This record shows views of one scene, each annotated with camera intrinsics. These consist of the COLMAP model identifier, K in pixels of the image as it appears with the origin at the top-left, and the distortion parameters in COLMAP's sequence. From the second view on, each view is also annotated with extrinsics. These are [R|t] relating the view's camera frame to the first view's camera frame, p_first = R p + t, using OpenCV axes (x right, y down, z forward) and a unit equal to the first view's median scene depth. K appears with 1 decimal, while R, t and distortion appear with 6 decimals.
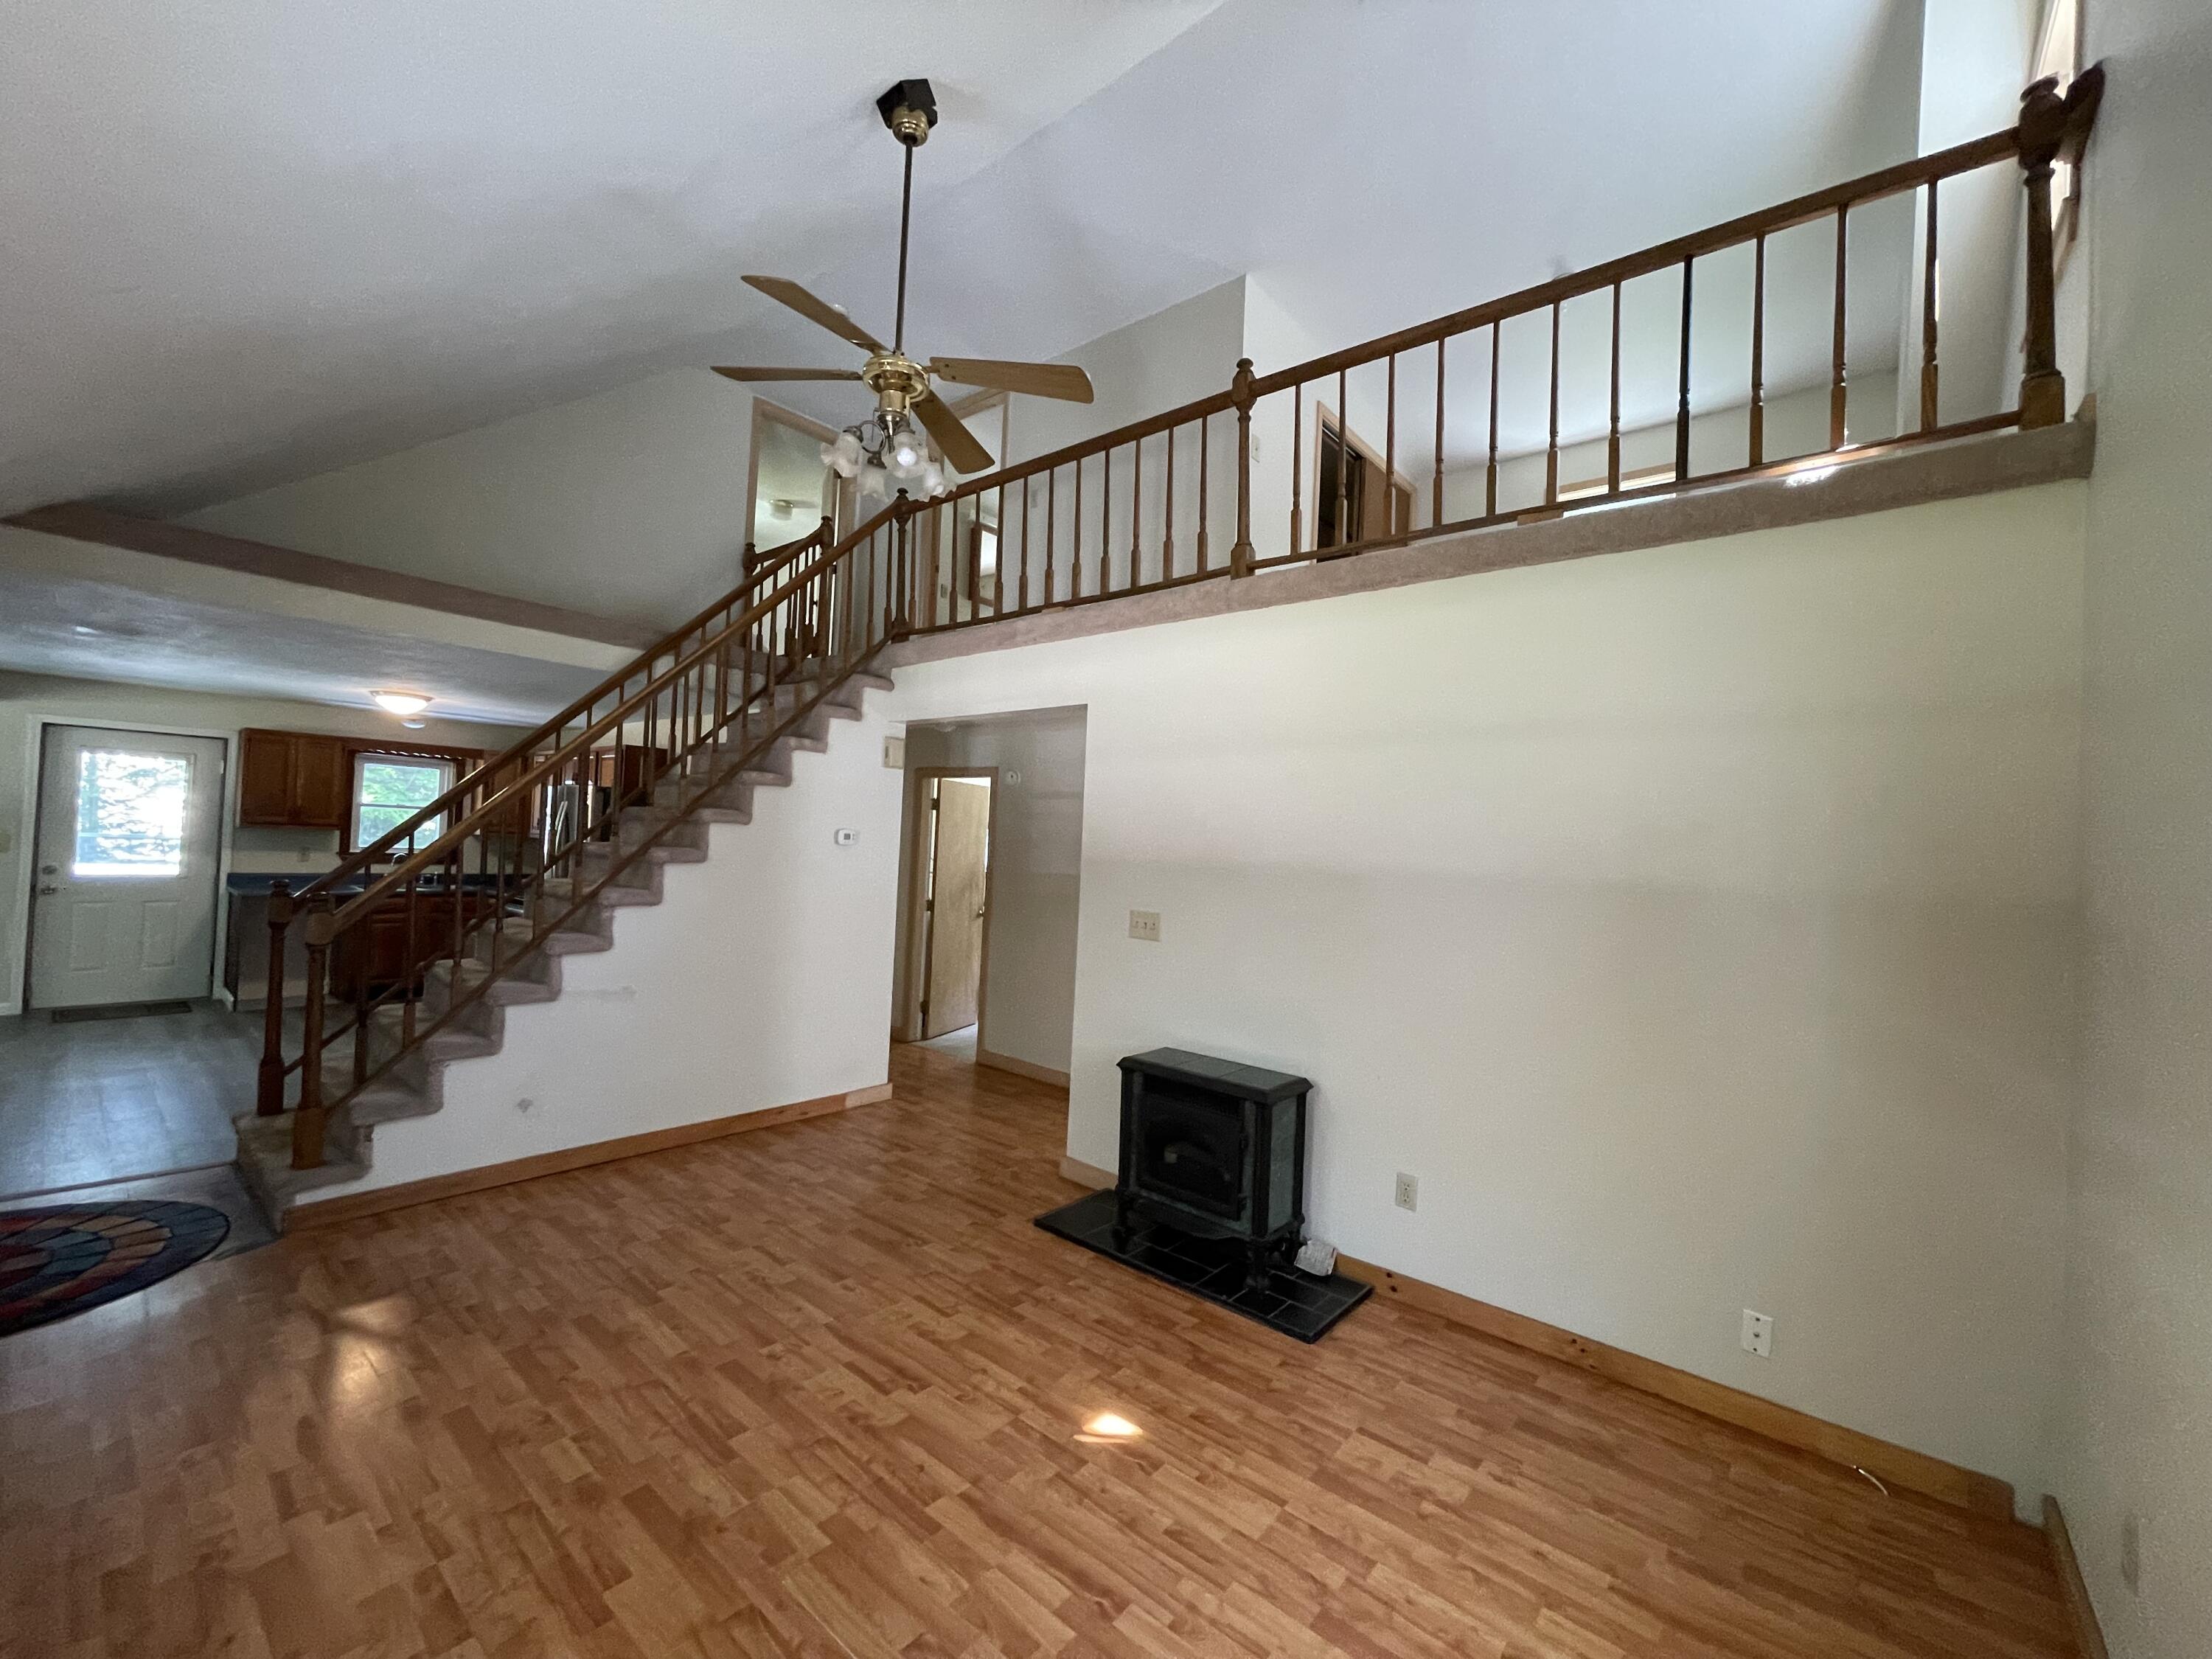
lens RADIAL K [[888.9, 0, 1094.1], [0, 888.9, 833.7], [0, 0, 1]] dist [-0.005661, 0.001842]
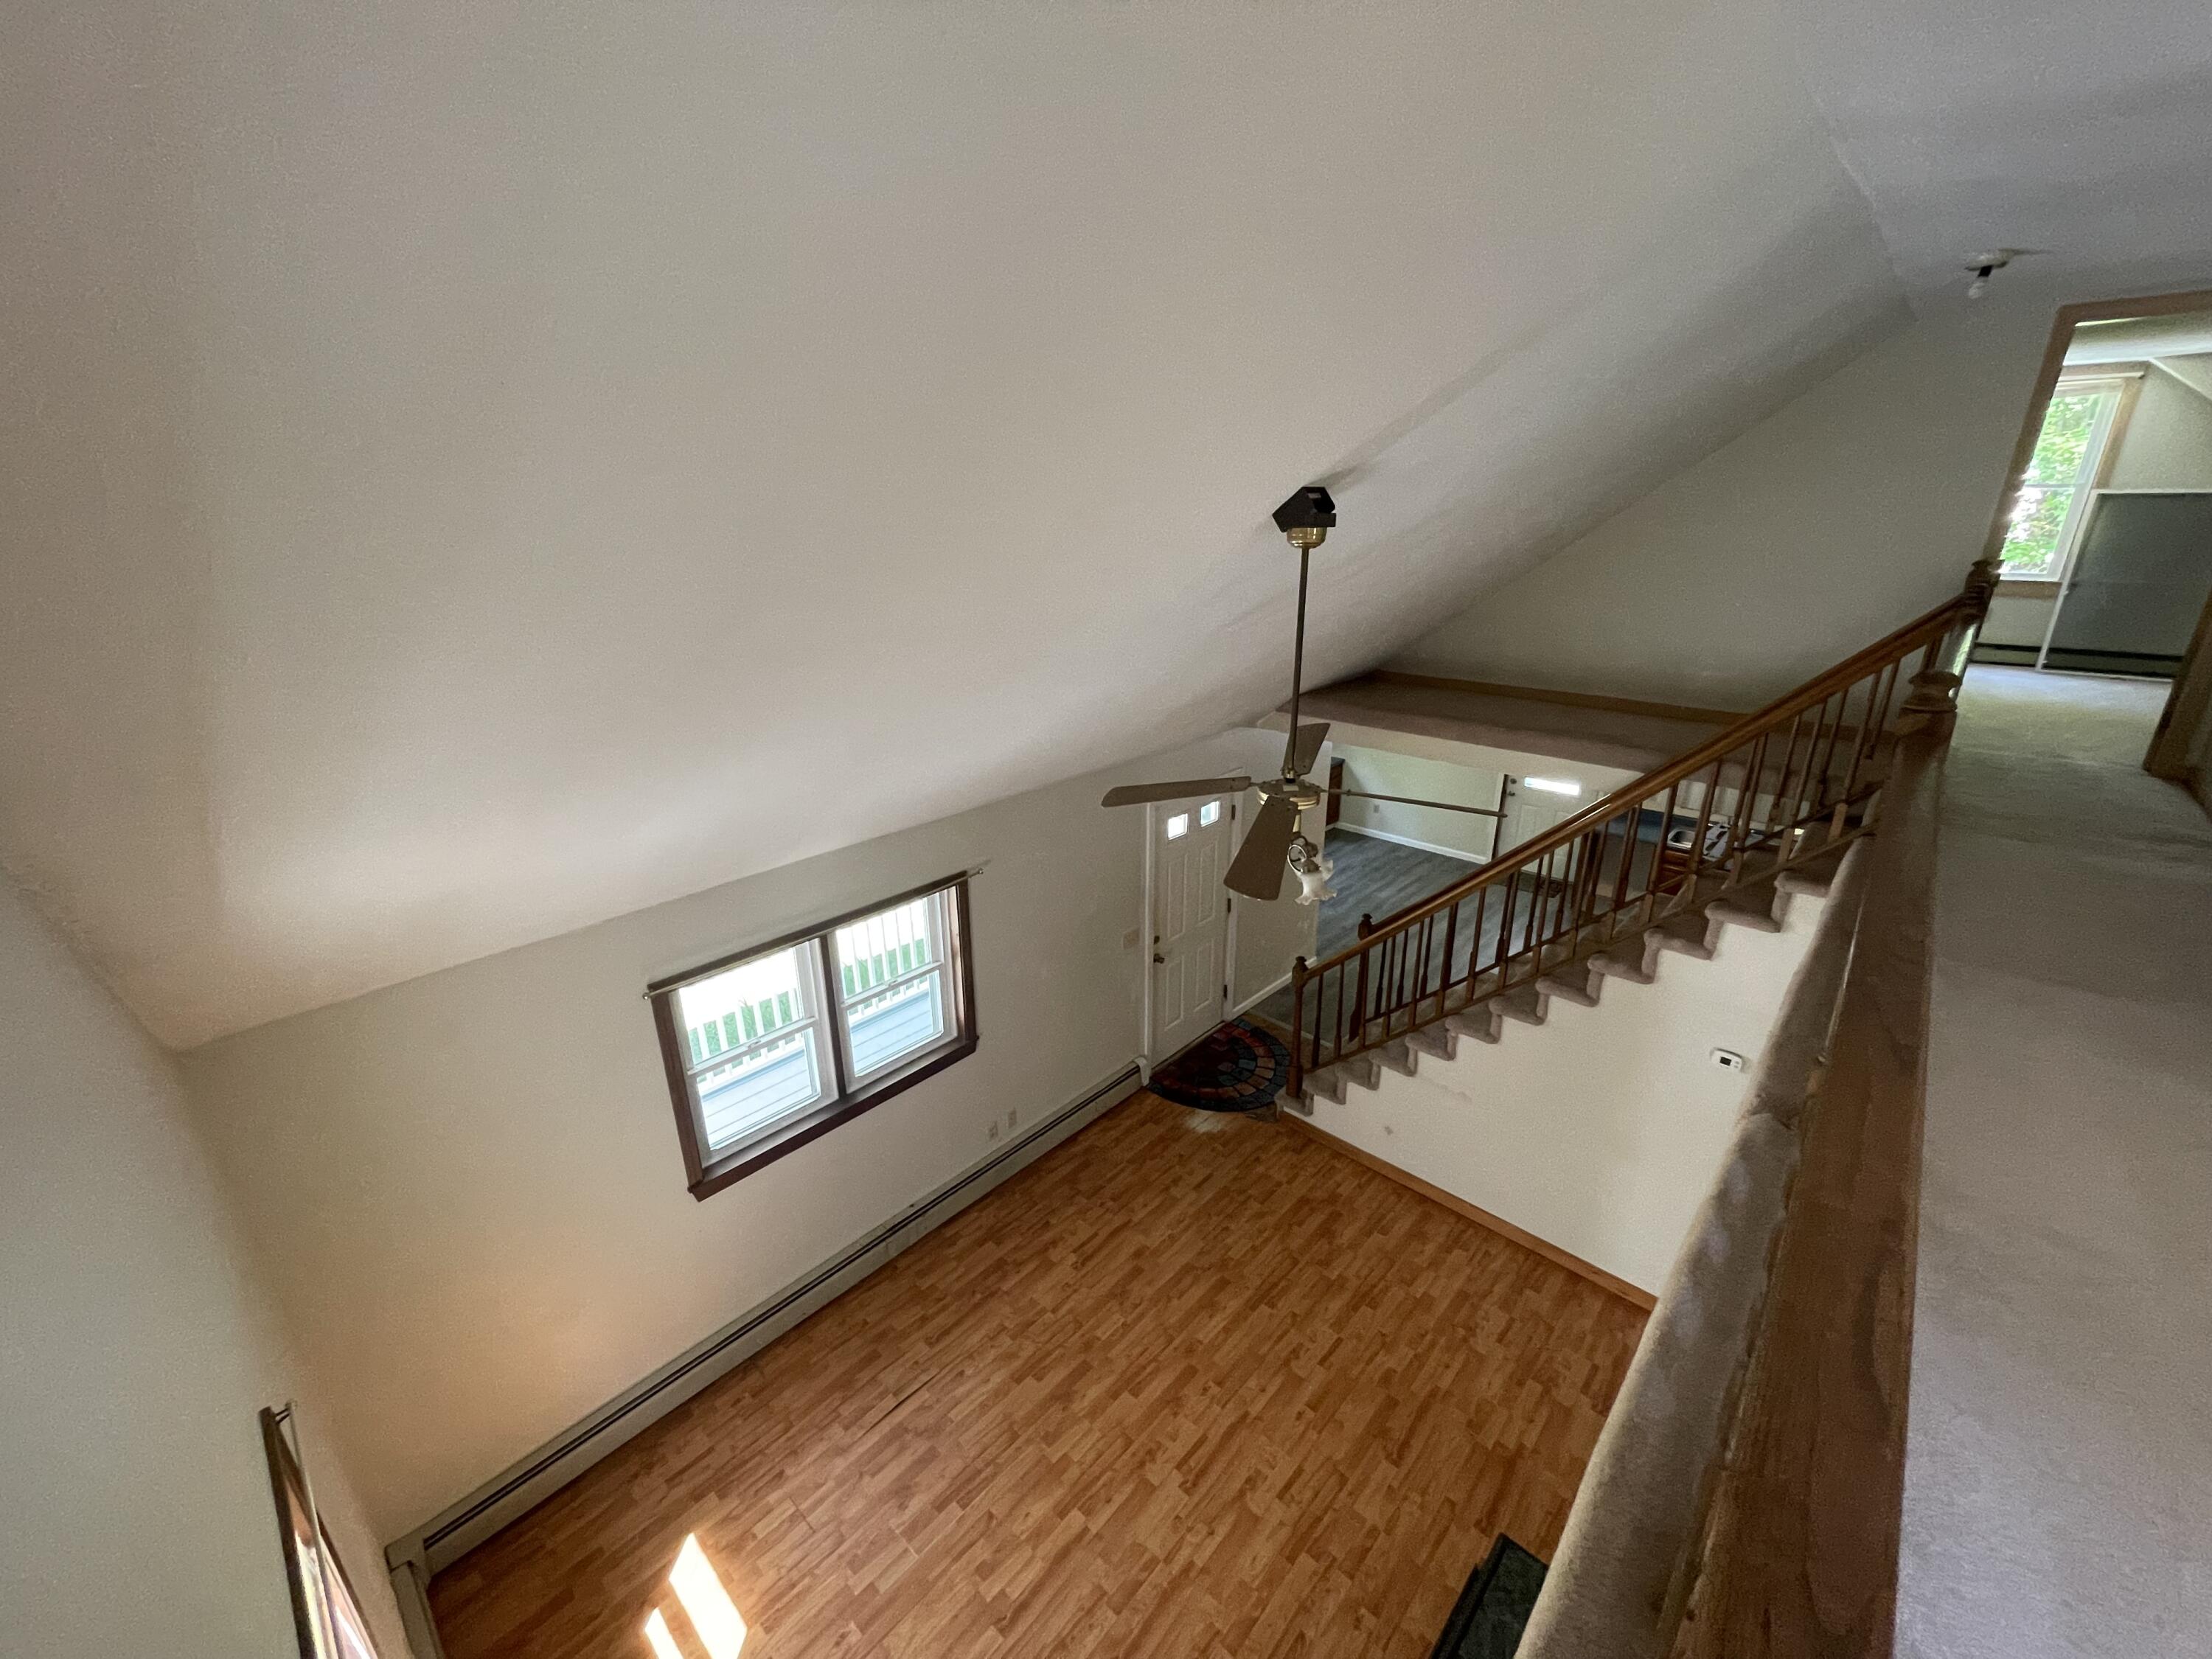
lens RADIAL K [[888.9, 0, 1107.1], [0, 888.9, 823.9], [0, 0, 1]] dist [-0.005661, 0.001842]
pose [[-0.047731, 0.289255, -0.956061, 0.804932], [0.021590, 0.957228, 0.288530, -0.782492], [0.998627, -0.006869, -0.051935, 0.823387]]
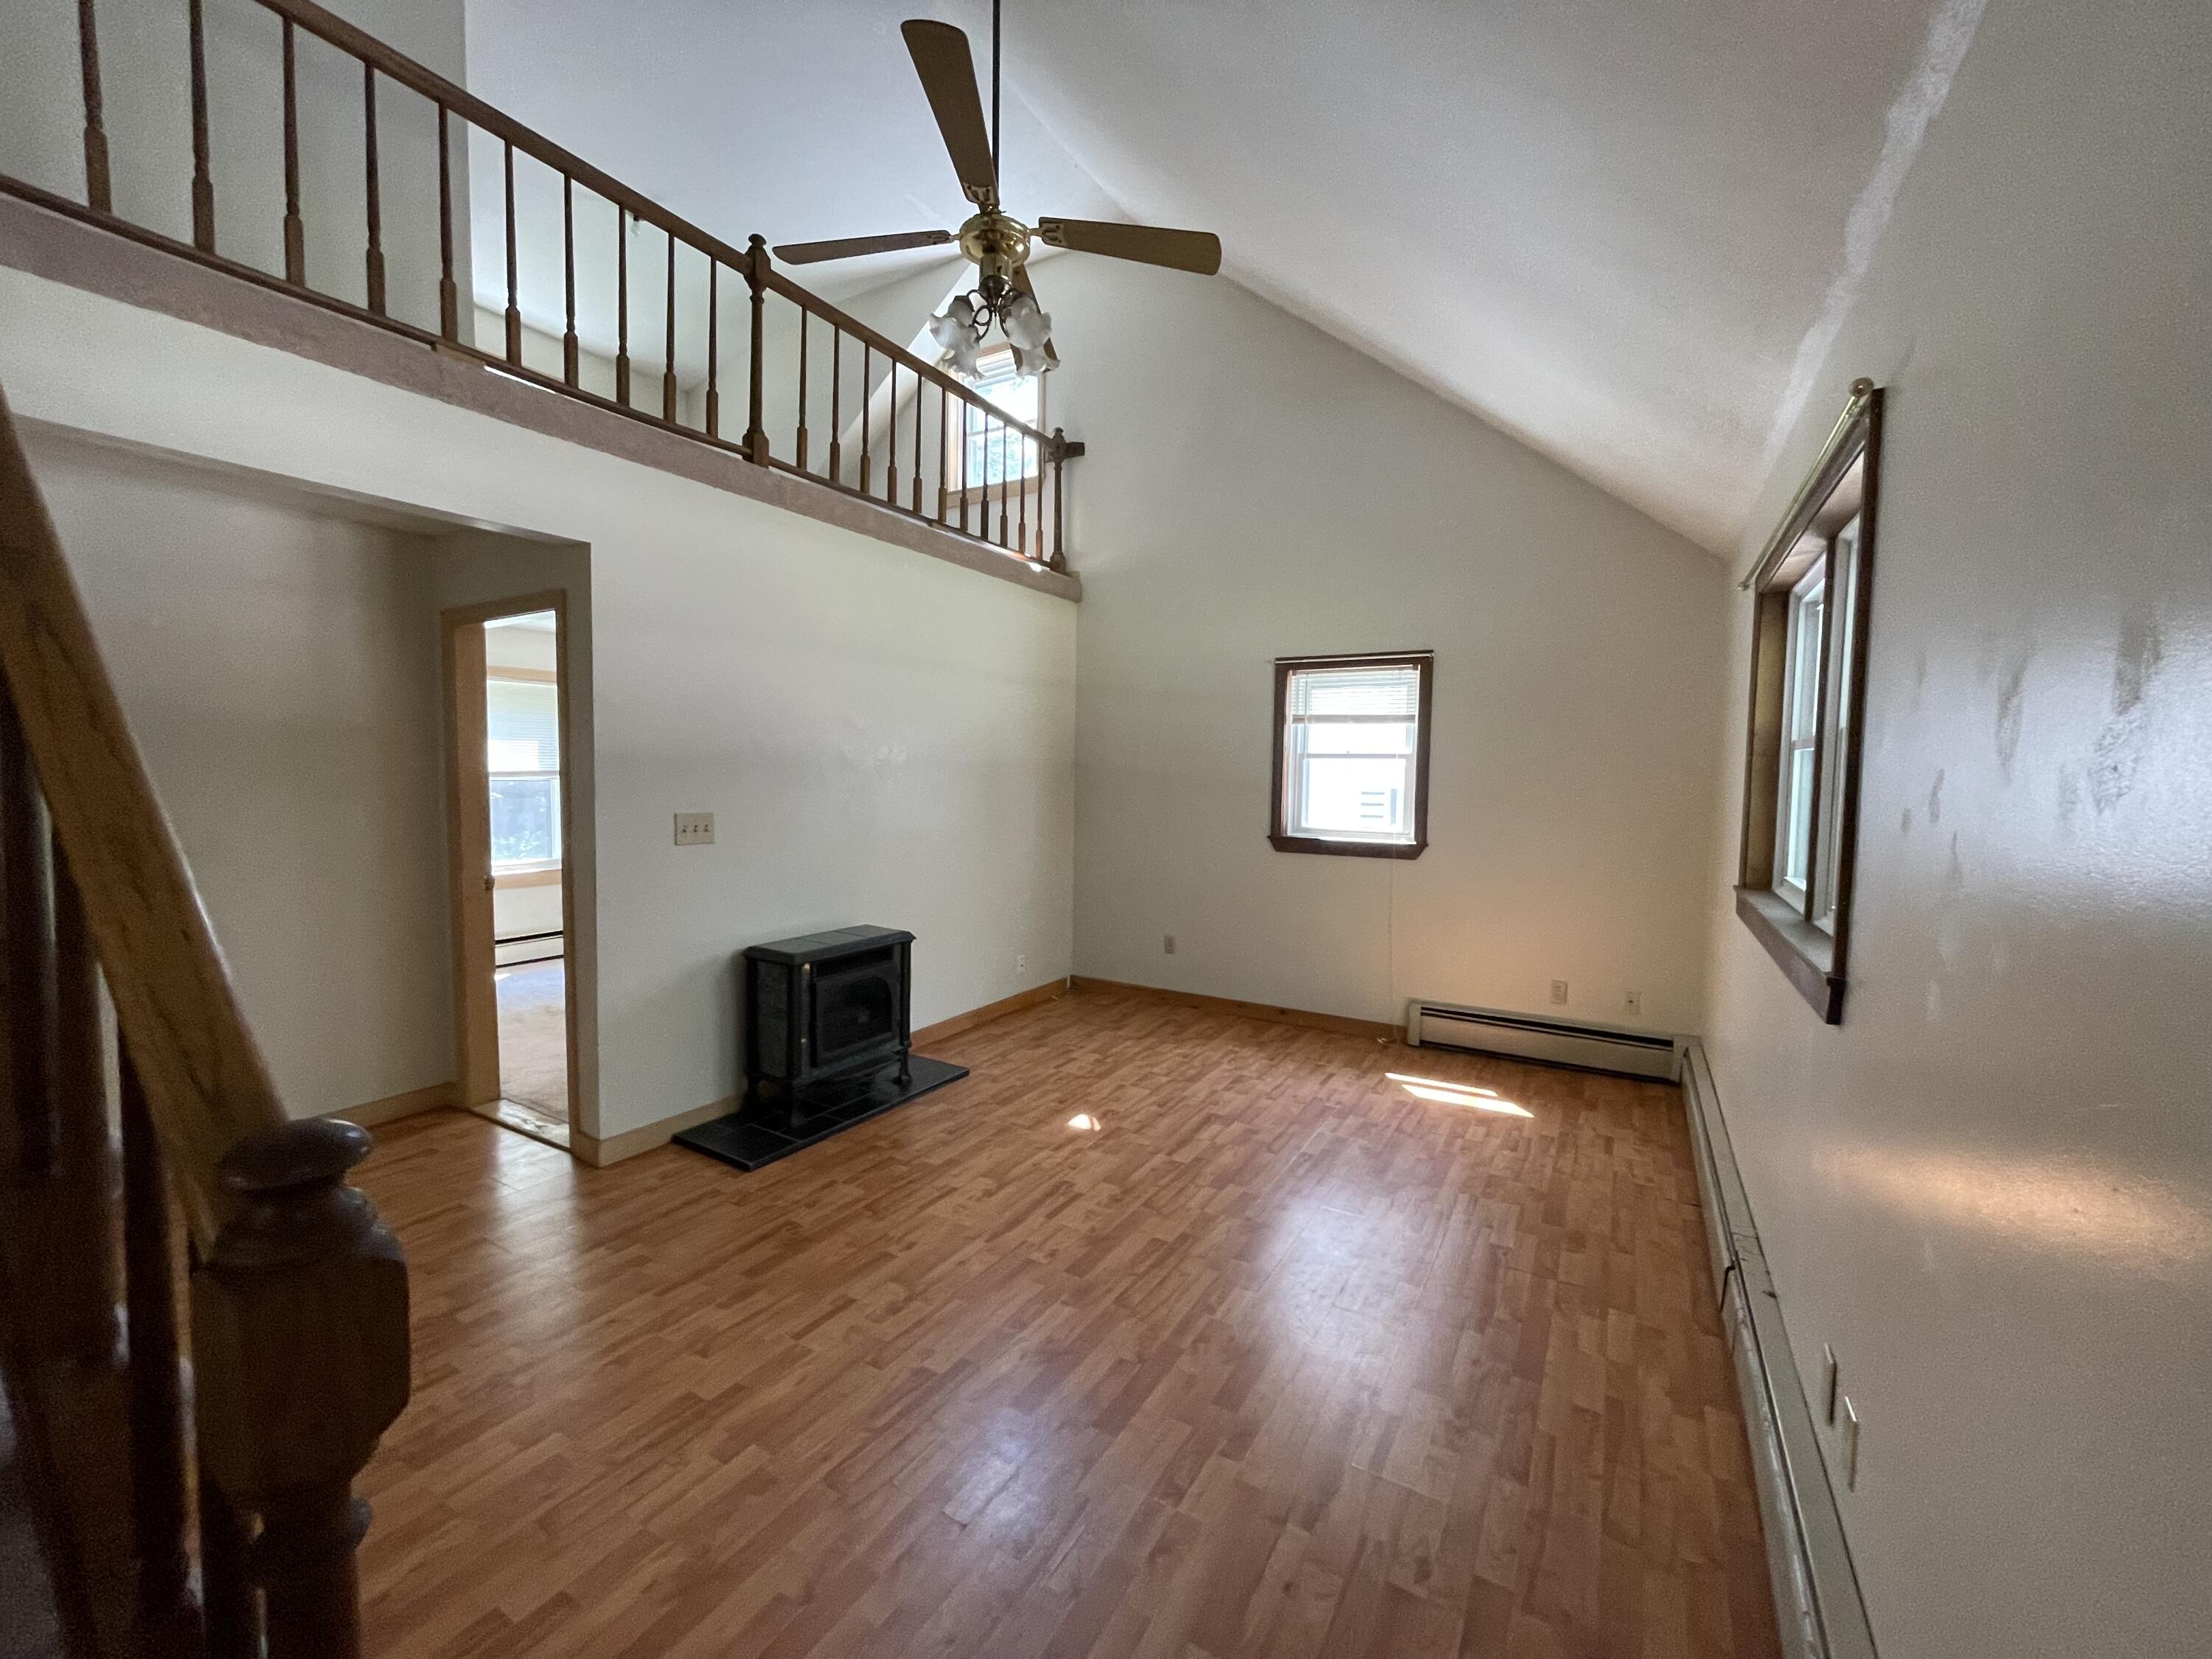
lens RADIAL K [[888.9, 0, 1088.0], [0, 888.9, 830.0], [0, 0, 1]] dist [-0.005661, 0.001842]
pose [[-0.152453, -0.116147, 0.981462, -1.195361], [-0.041913, 0.992937, 0.110994, -0.014220], [-0.987422, -0.024215, -0.156244, 1.021284]]
